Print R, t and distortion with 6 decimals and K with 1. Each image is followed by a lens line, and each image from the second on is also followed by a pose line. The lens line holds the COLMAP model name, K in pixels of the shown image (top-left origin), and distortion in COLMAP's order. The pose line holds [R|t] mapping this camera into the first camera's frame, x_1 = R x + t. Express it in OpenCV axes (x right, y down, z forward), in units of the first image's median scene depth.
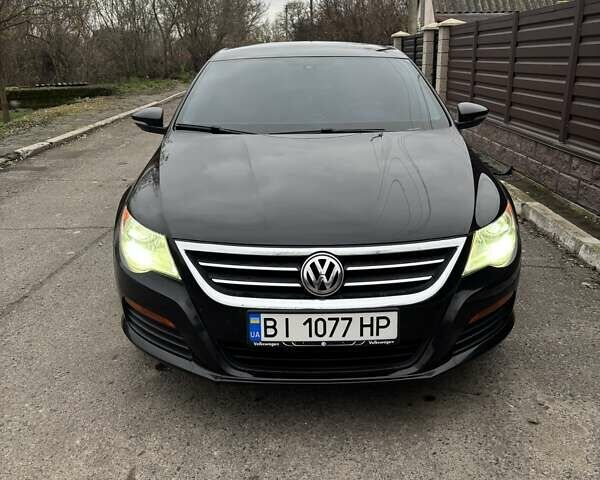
lens RADIAL K [[604.1, 0, 301.4], [0, 604.1, 237.7], [0, 0, 1]] dist [0.024391, 0.000000]
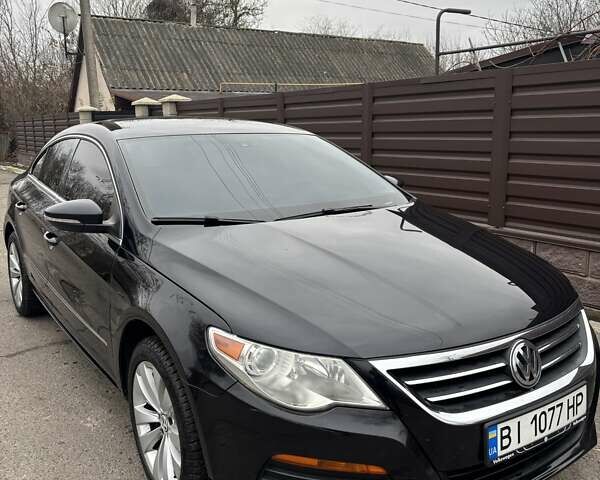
lens RADIAL K [[604.1, 0, 302.5], [0, 604.1, 238.1], [0, 0, 1]] dist [0.024391, 0.000000]
pose [[0.827178, -0.102432, 0.552525, -0.428476], [0.164835, 0.984223, -0.064308, -0.071794], [-0.537221, 0.144270, 0.831012, 0.224801]]
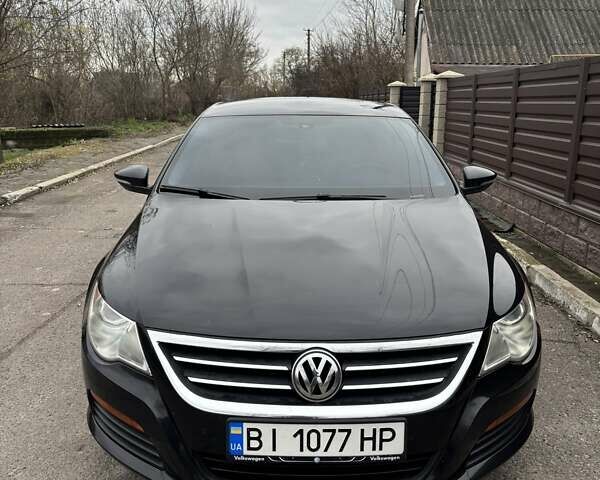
lens RADIAL K [[604.1, 0, 298.6], [0, 604.1, 237.0], [0, 0, 1]] dist [0.024391, 0.000000]
pose [[0.999839, 0.017338, 0.004669, 0.000982], [-0.016974, 0.997458, -0.069206, -0.044232], [-0.005857, 0.069115, 0.997591, 0.074850]]
